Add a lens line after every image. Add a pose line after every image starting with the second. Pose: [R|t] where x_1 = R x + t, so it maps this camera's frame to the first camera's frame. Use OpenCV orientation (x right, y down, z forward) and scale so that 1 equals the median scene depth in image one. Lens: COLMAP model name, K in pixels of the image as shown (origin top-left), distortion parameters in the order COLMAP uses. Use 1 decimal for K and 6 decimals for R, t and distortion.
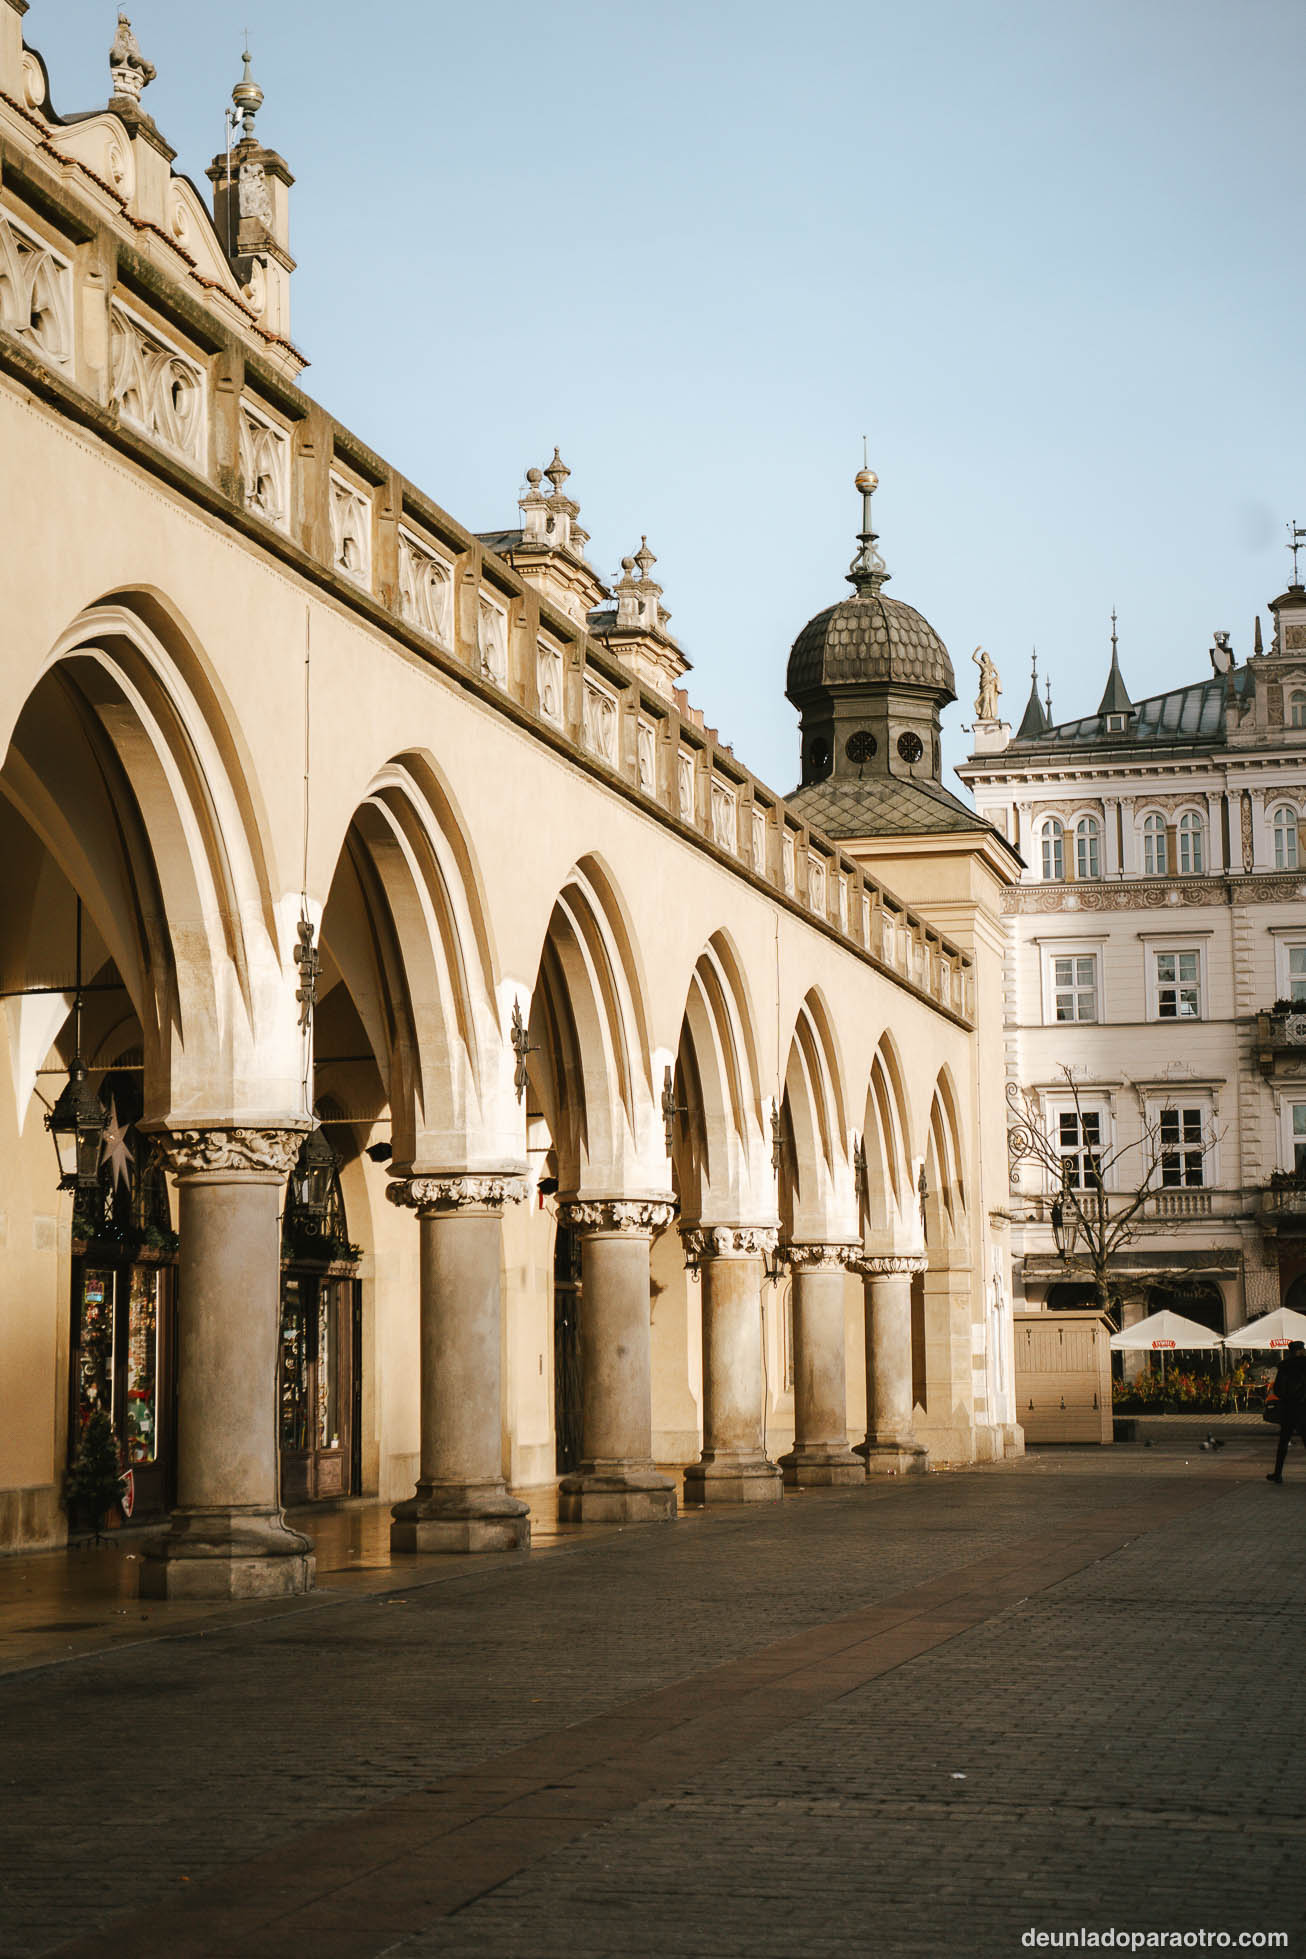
lens RADIAL K [[3457.1, 0, 652.8], [0, 3457.1, 978.6], [0, 0, 1]] dist [-0.015686, 0.000000]
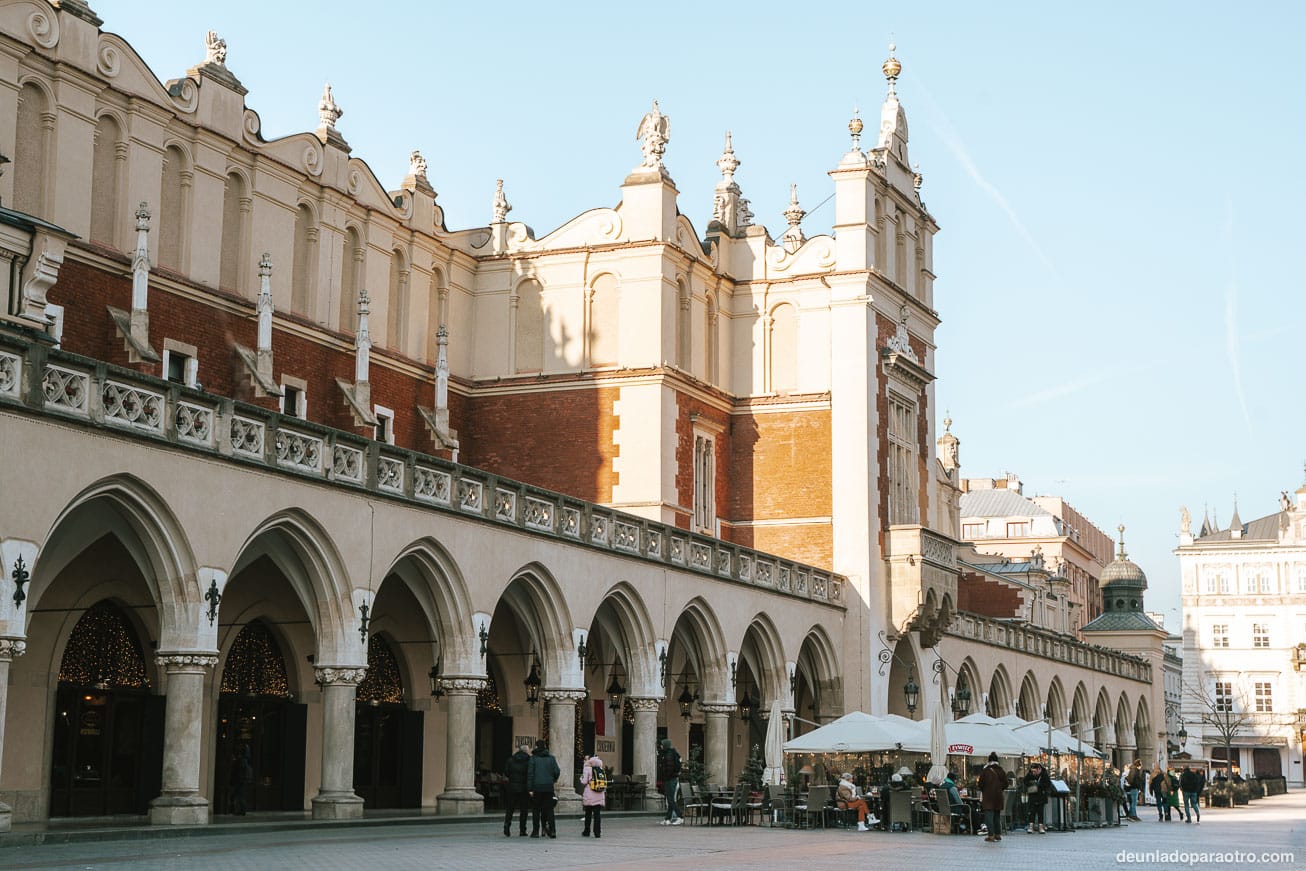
lens RADIAL K [[2150.0, 0, 652.4], [0, 2150.0, 435.2], [0, 0, 1]] dist [0.127030, 0.000000]
pose [[0.984022, -0.008464, -0.177847, -0.009904], [0.000579, 0.999016, -0.044339, -0.078026], [0.178047, 0.043528, 0.983059, -0.733372]]
